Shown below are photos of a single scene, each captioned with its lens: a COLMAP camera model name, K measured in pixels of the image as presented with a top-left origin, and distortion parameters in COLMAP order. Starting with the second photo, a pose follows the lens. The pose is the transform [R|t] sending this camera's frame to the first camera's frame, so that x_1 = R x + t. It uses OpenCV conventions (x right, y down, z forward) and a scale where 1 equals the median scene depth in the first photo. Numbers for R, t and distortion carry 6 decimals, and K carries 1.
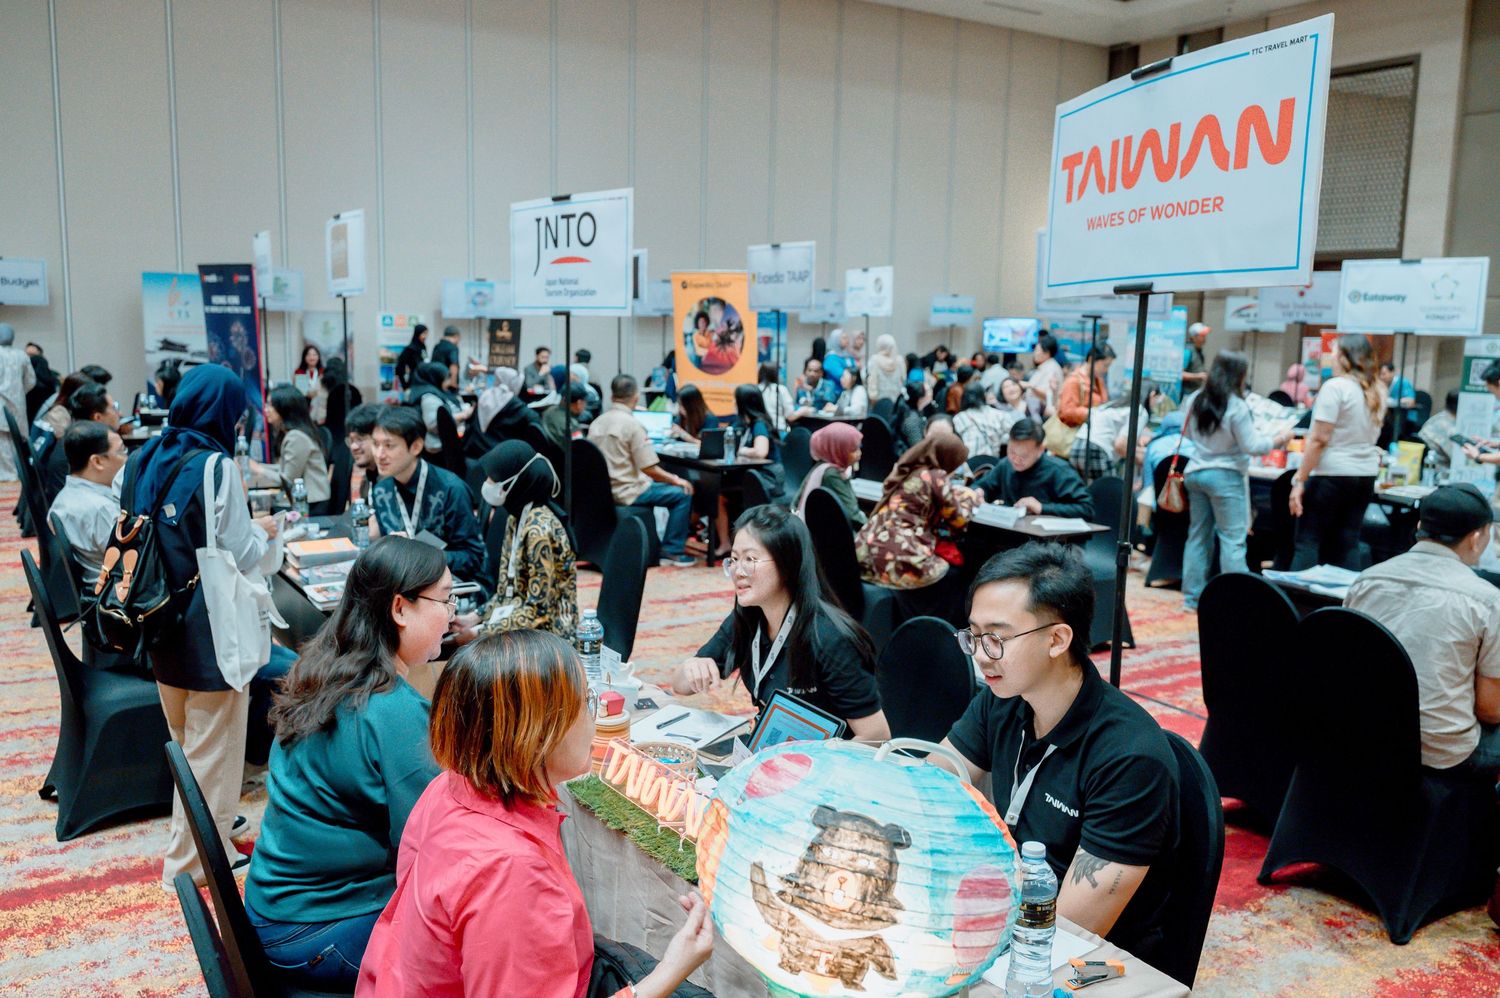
lens RADIAL K [[1248.7, 0, 747.4], [0, 1248.7, 500.5], [0, 0, 1]] dist [0.005358, 0.001567]
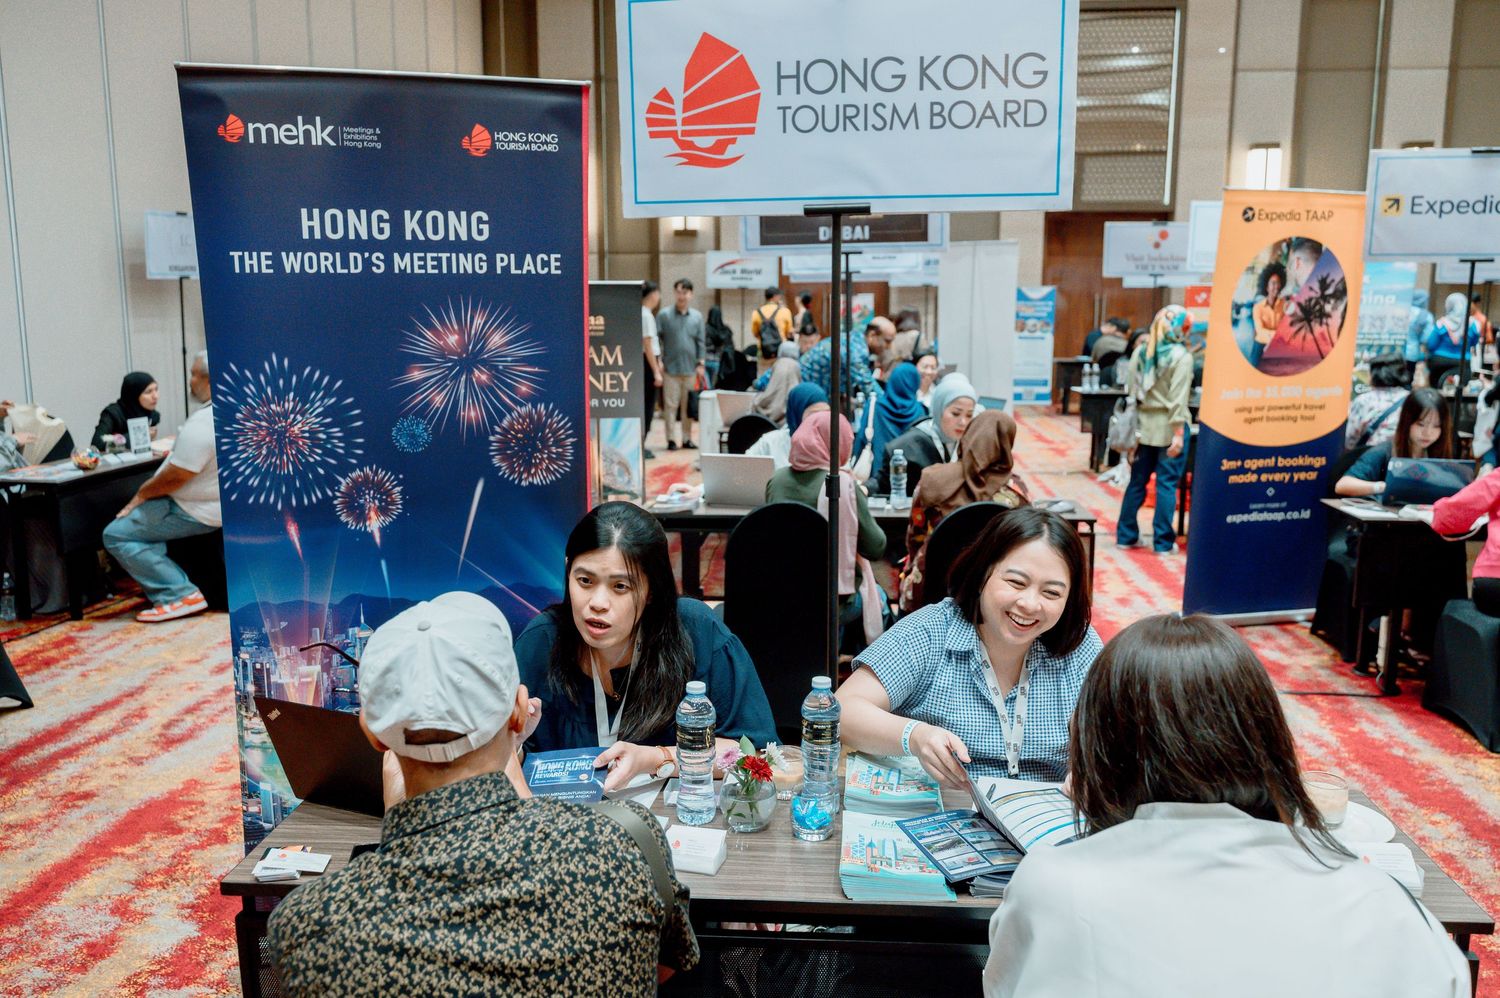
lens RADIAL K [[1253.4, 0, 749.8], [0, 1253.4, 498.8], [0, 0, 1]] dist [-0.003151, 0.000202]
pose [[0.584551, -0.151971, 0.796997, -0.627206], [0.128952, 0.987218, 0.093664, -0.129447], [-0.801044, 0.048023, 0.596676, 0.854876]]
